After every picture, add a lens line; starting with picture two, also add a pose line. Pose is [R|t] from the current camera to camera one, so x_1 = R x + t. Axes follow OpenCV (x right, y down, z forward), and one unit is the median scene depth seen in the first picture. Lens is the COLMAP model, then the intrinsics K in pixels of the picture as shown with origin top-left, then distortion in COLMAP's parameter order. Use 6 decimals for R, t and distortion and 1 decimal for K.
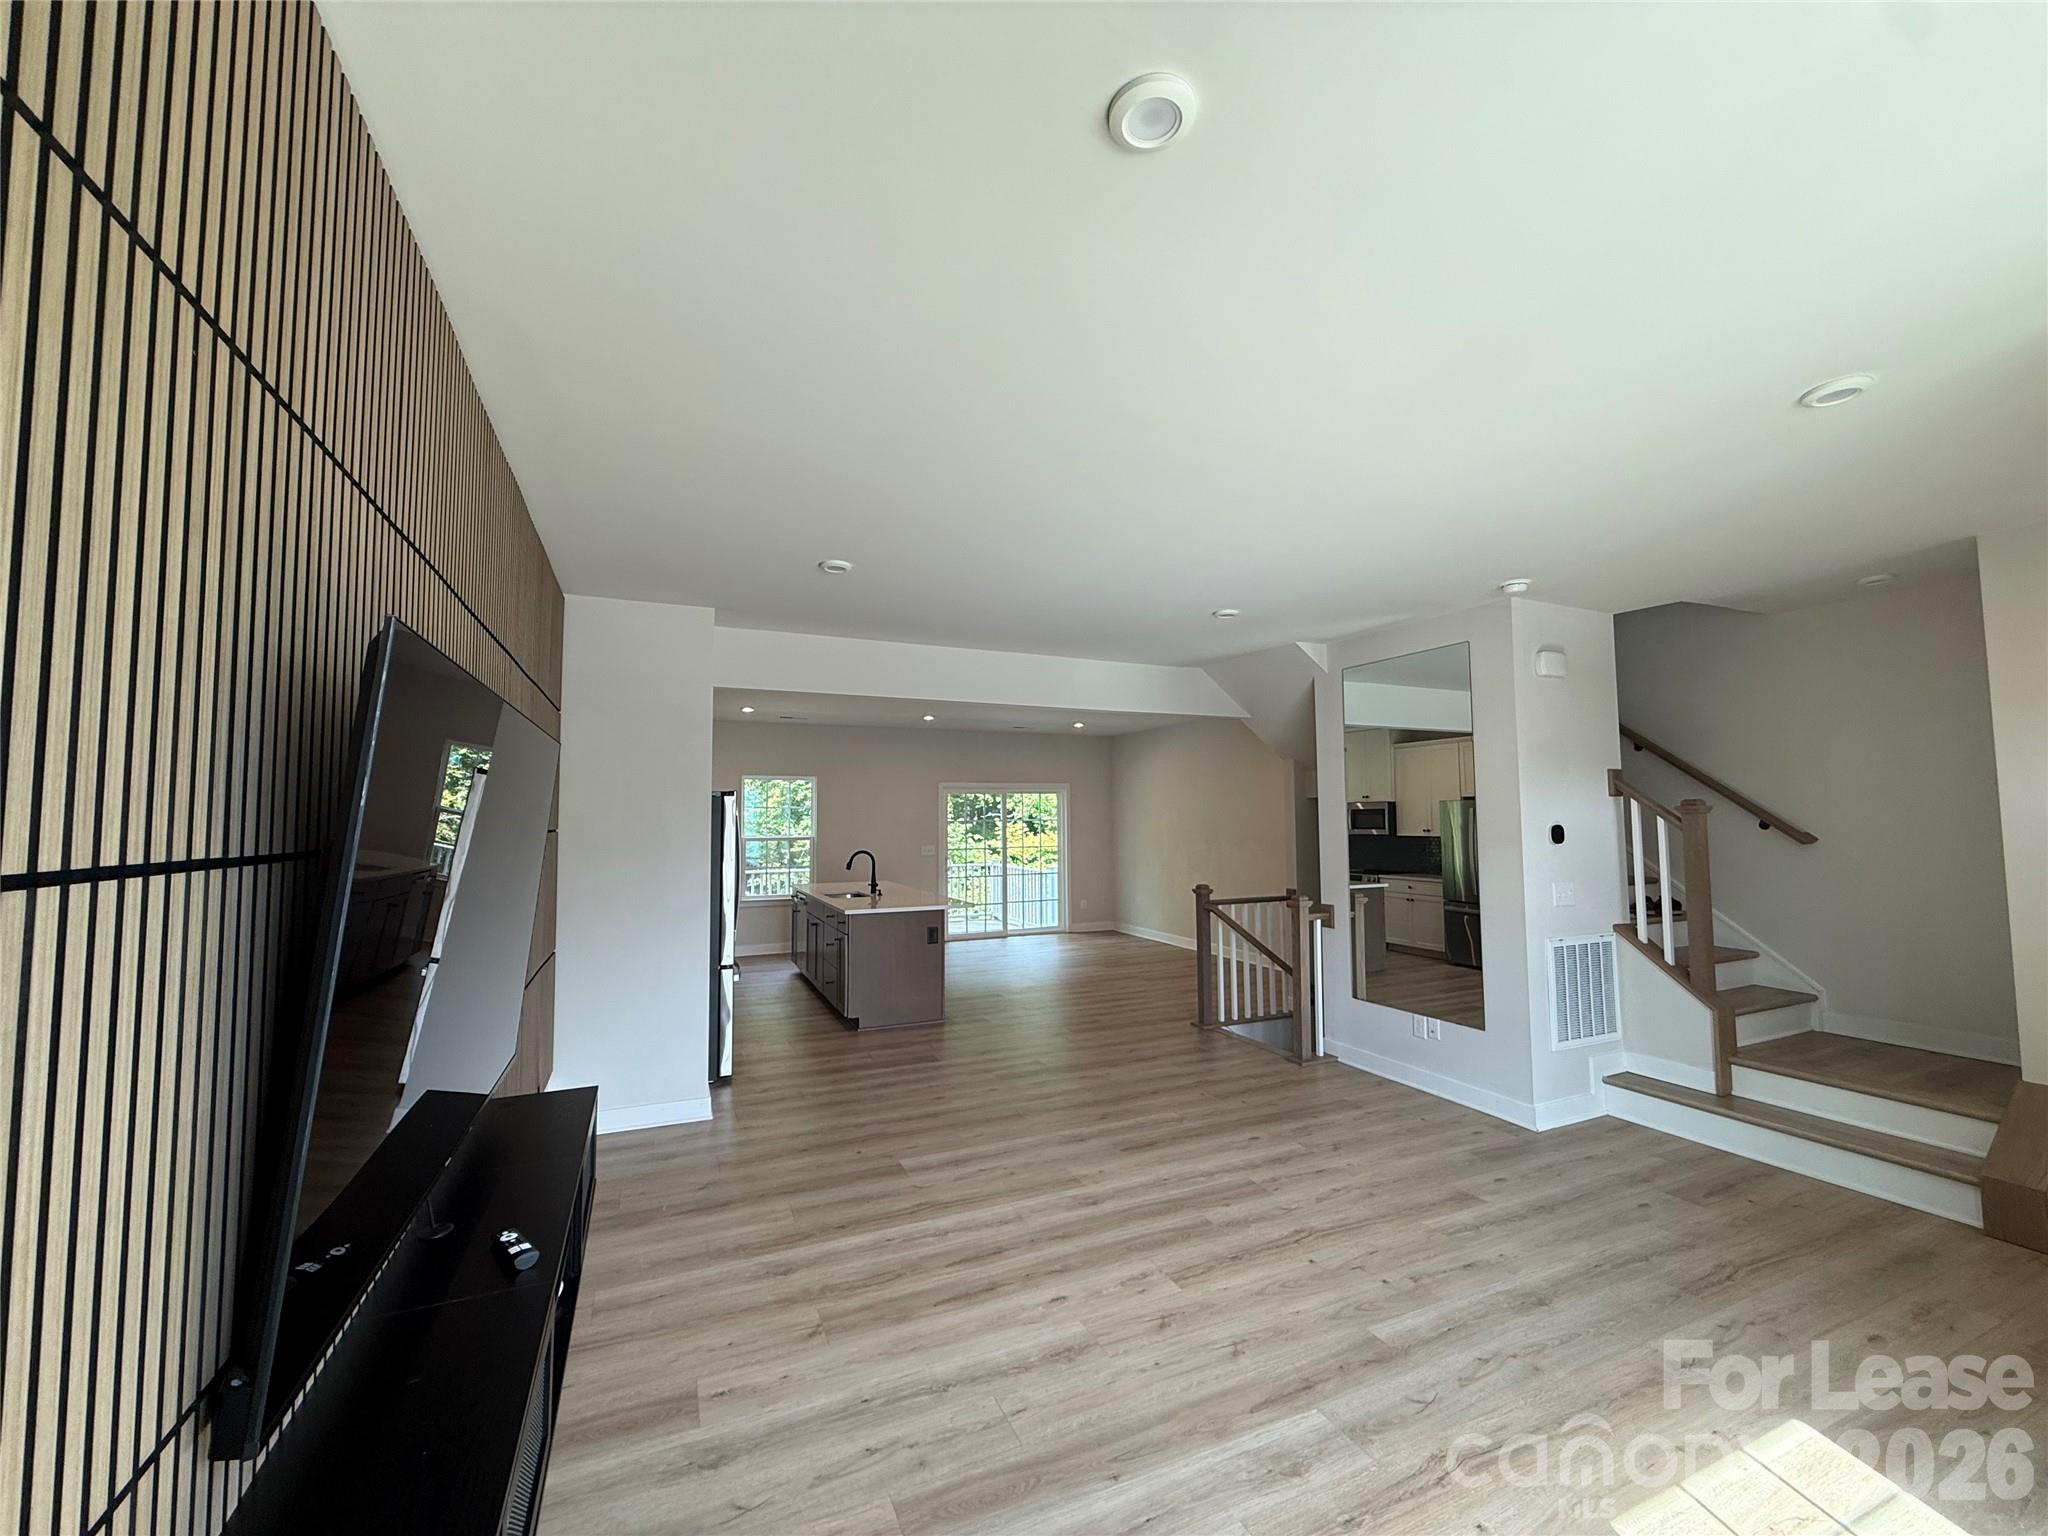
lens RADIAL K [[814.8, 0, 1017.3], [0, 814.8, 773.3], [0, 0, 1]] dist [0.001759, -0.000511]
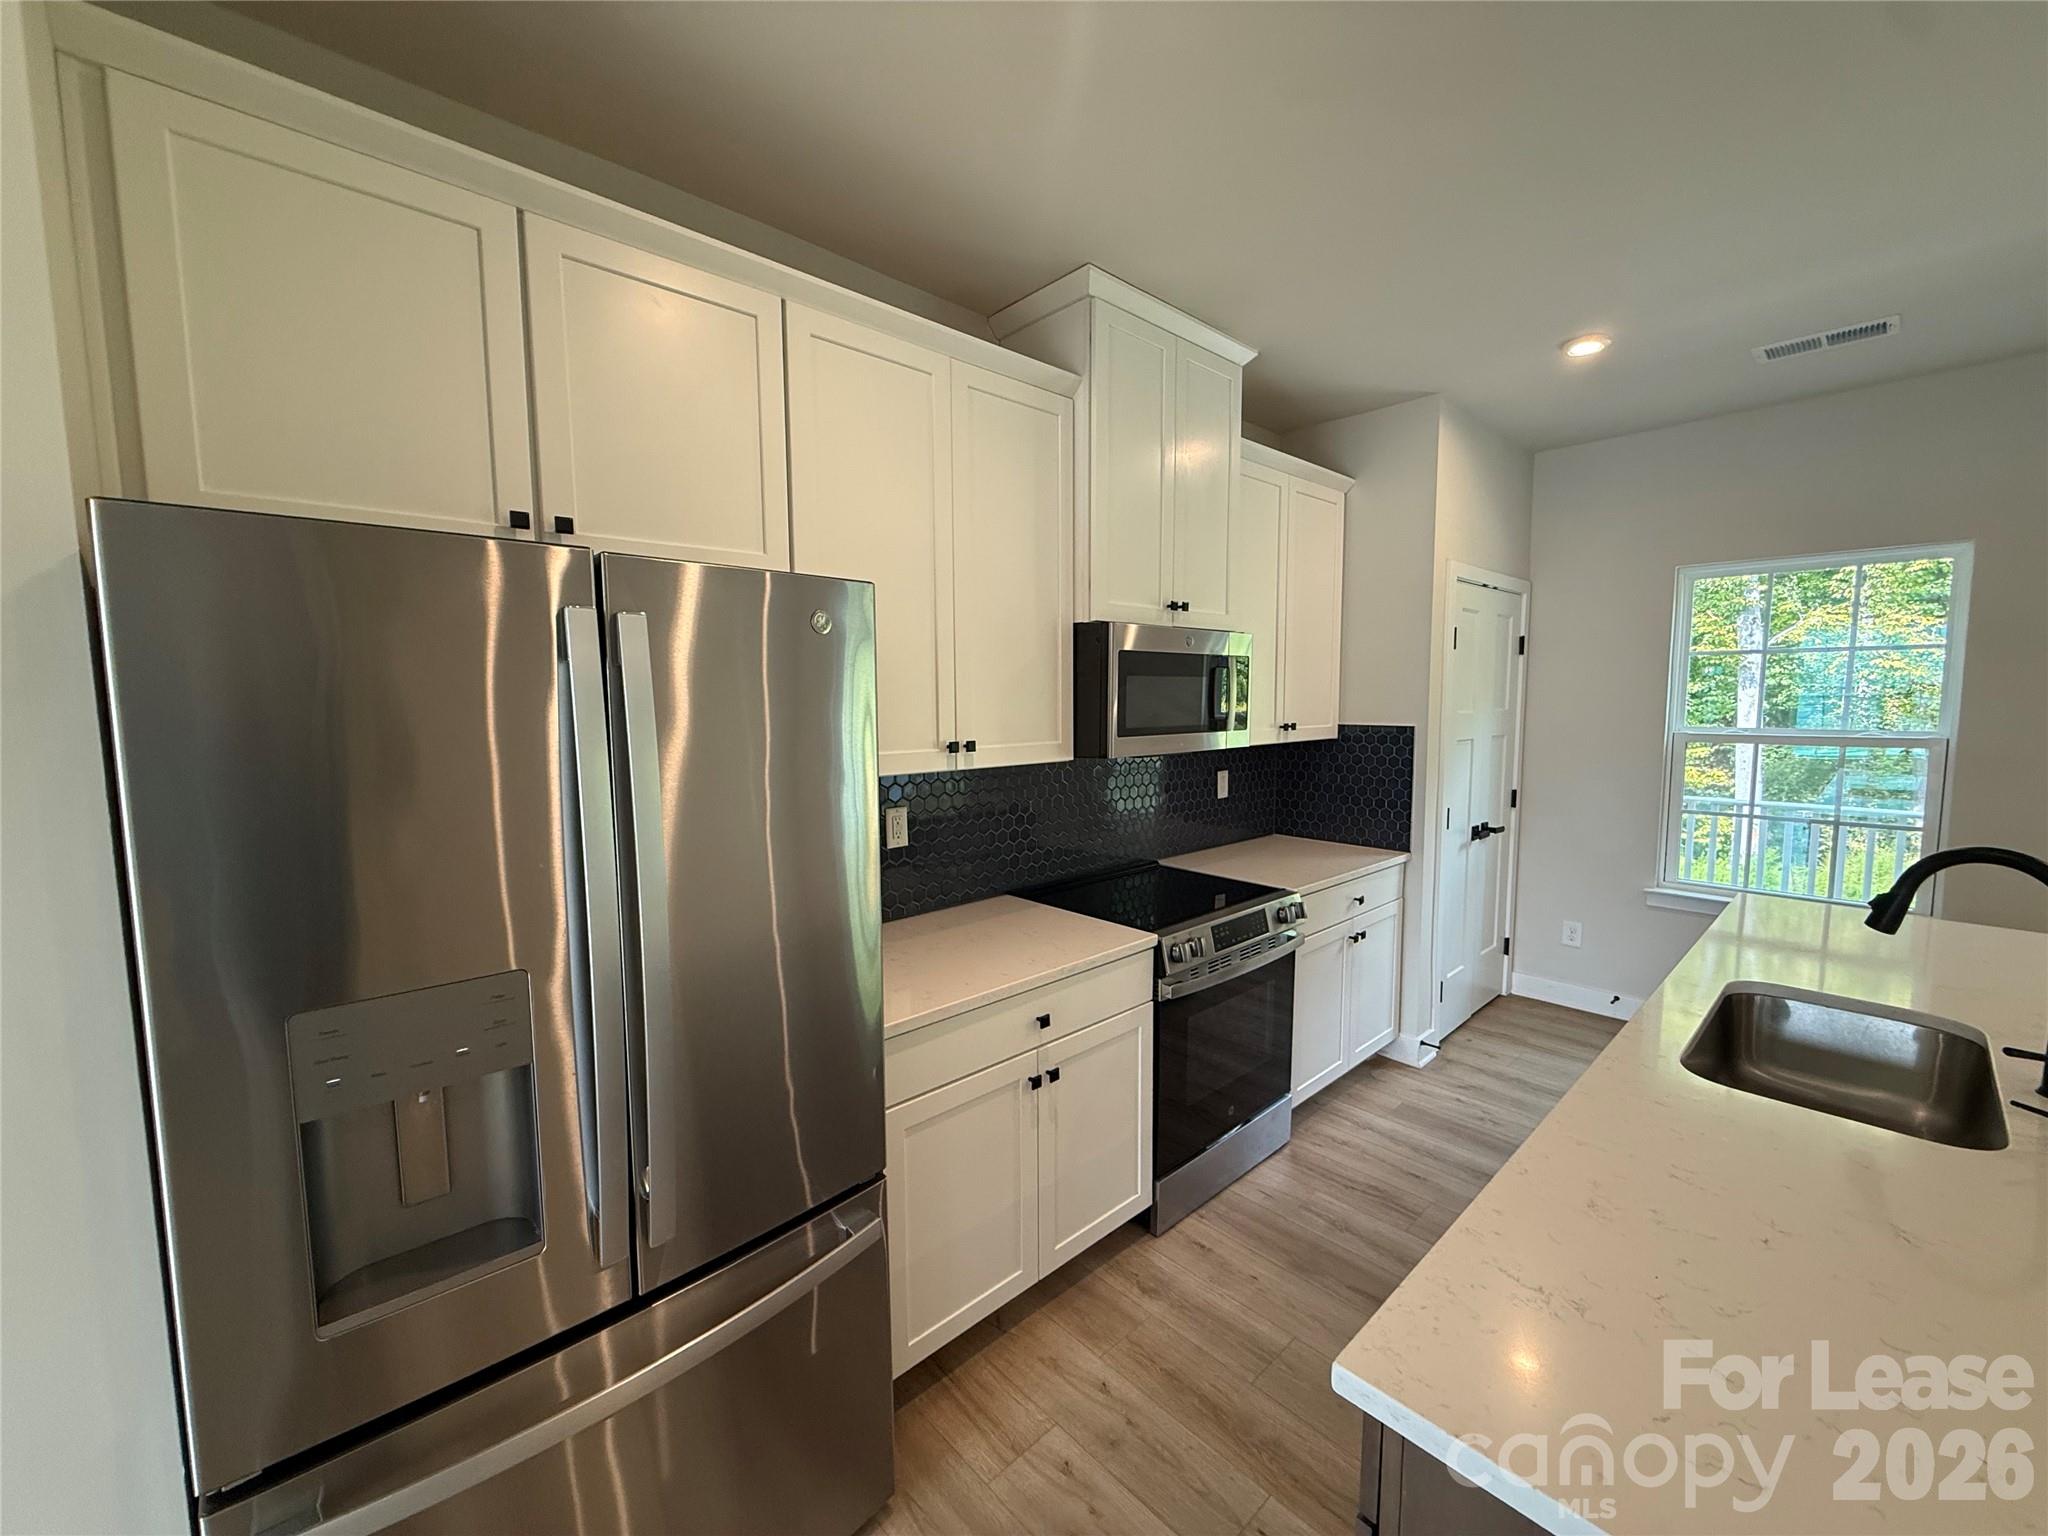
lens RADIAL K [[814.8, 0, 1017.4], [0, 814.8, 773.5], [0, 0, 1]] dist [0.001759, -0.000511]
pose [[0.317681, 0.090431, -0.943876, -0.194963], [0.059977, 0.991532, 0.115183, 0.099667], [0.946299, -0.093203, 0.309567, 1.627962]]
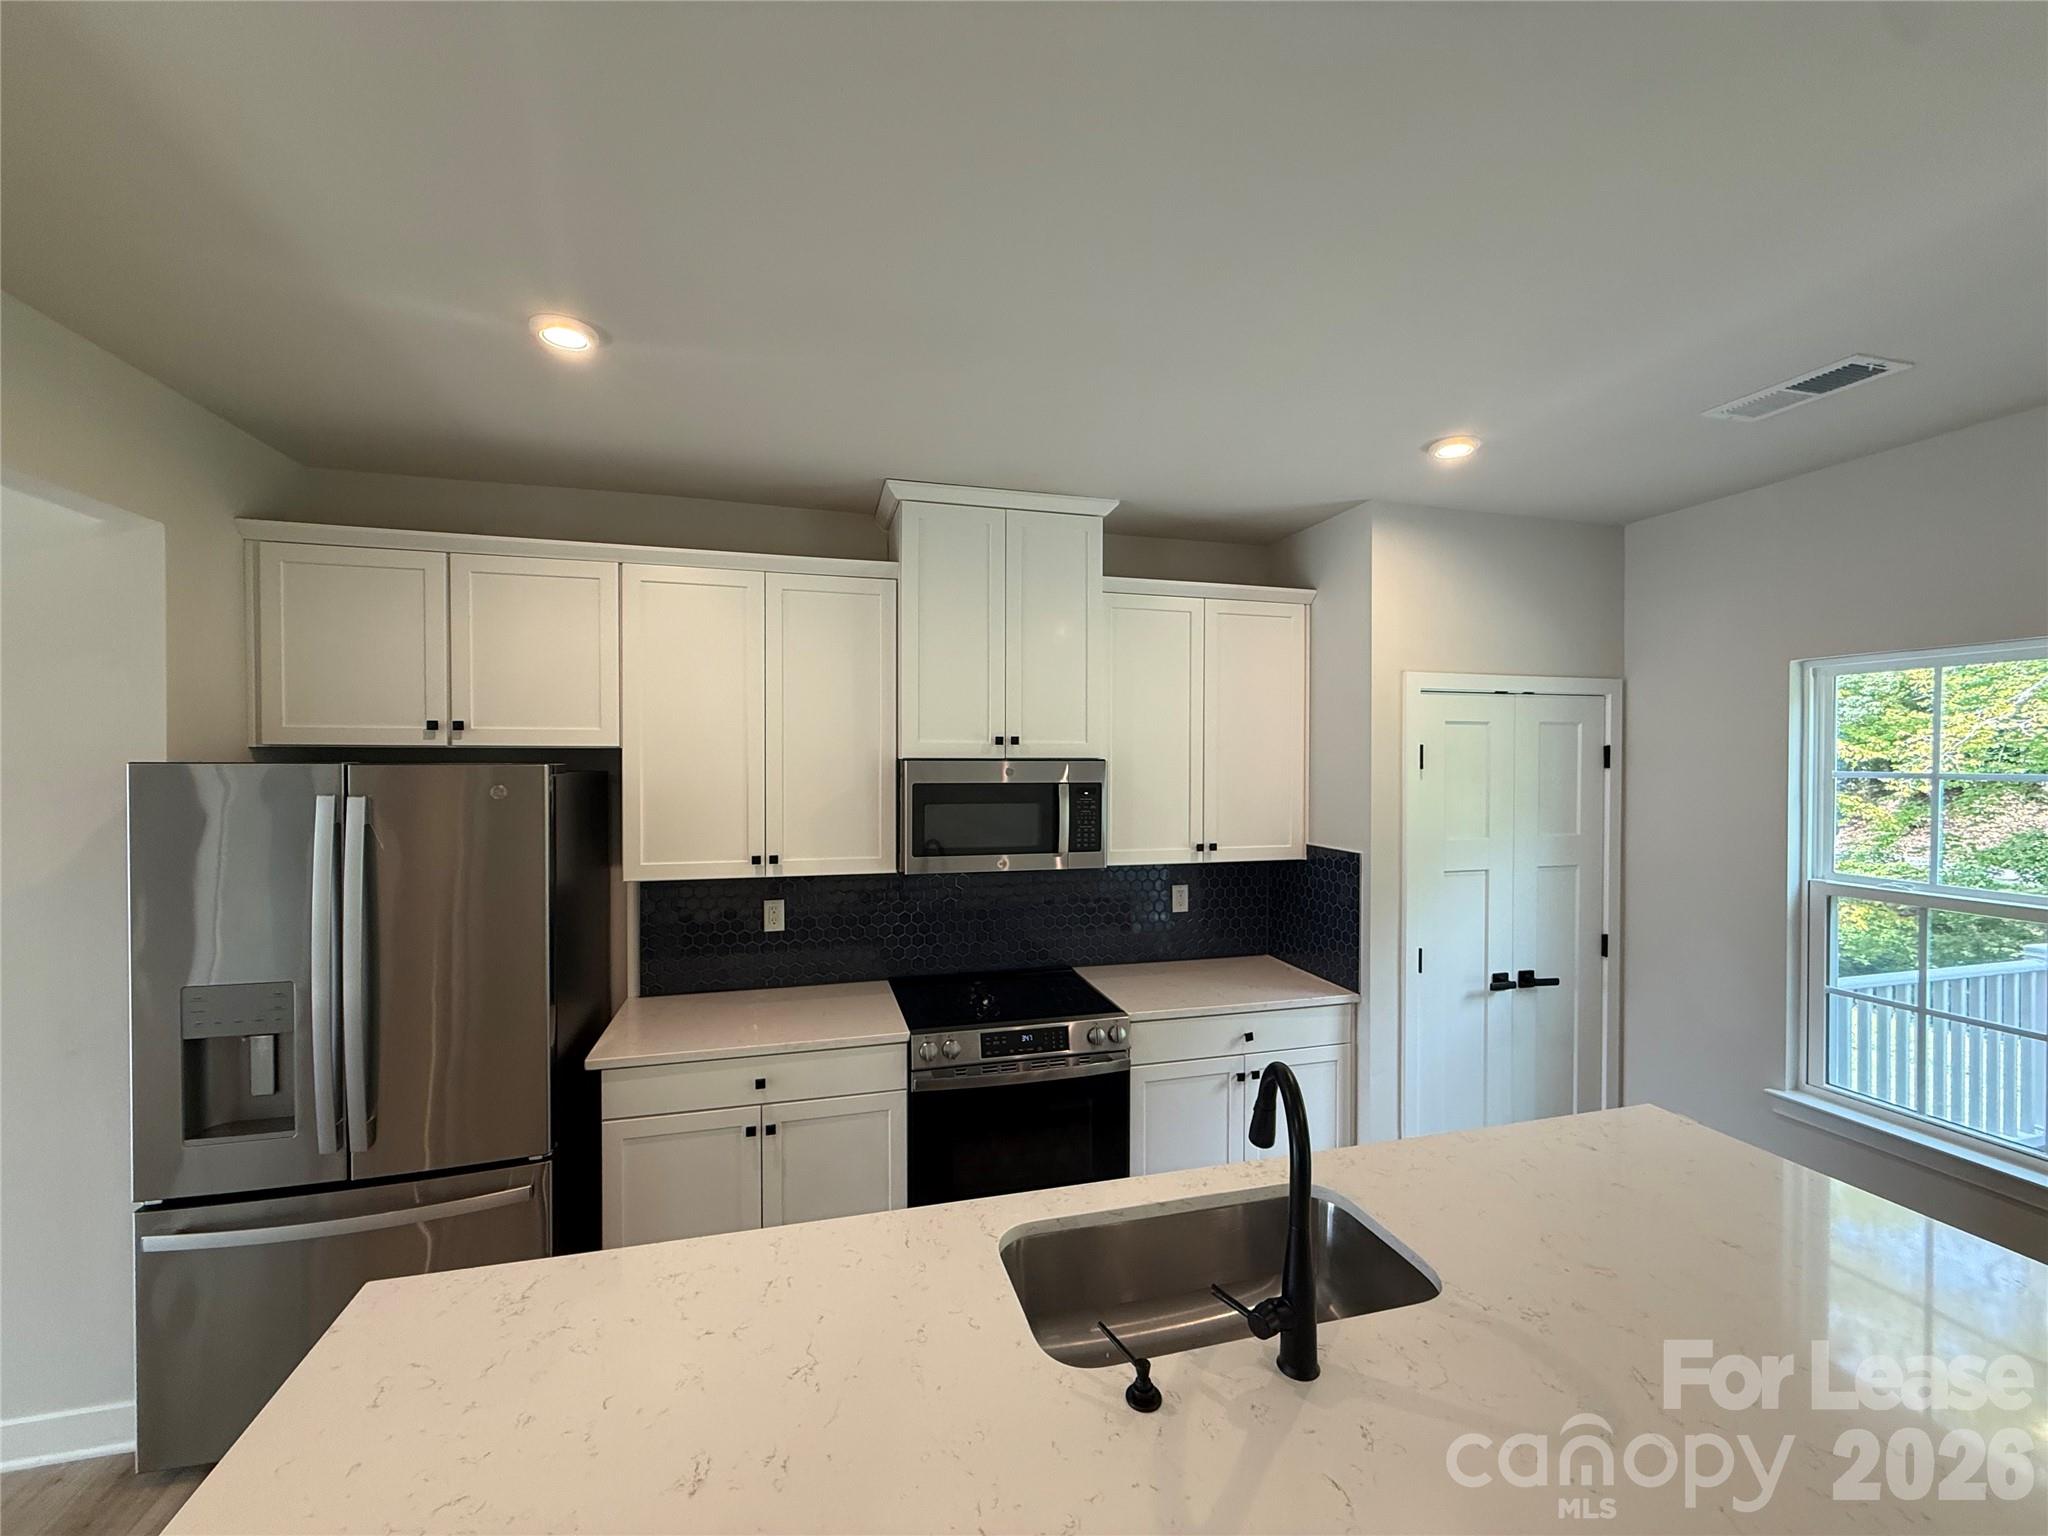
lens RADIAL K [[814.8, 0, 1010.9], [0, 814.8, 767.8], [0, 0, 1]] dist [0.001759, -0.000511]
pose [[-0.148162, 0.010992, -0.988902, -0.033877], [0.052532, 0.998614, 0.003229, 0.067988], [0.987567, -0.051470, -0.148534, 2.144630]]
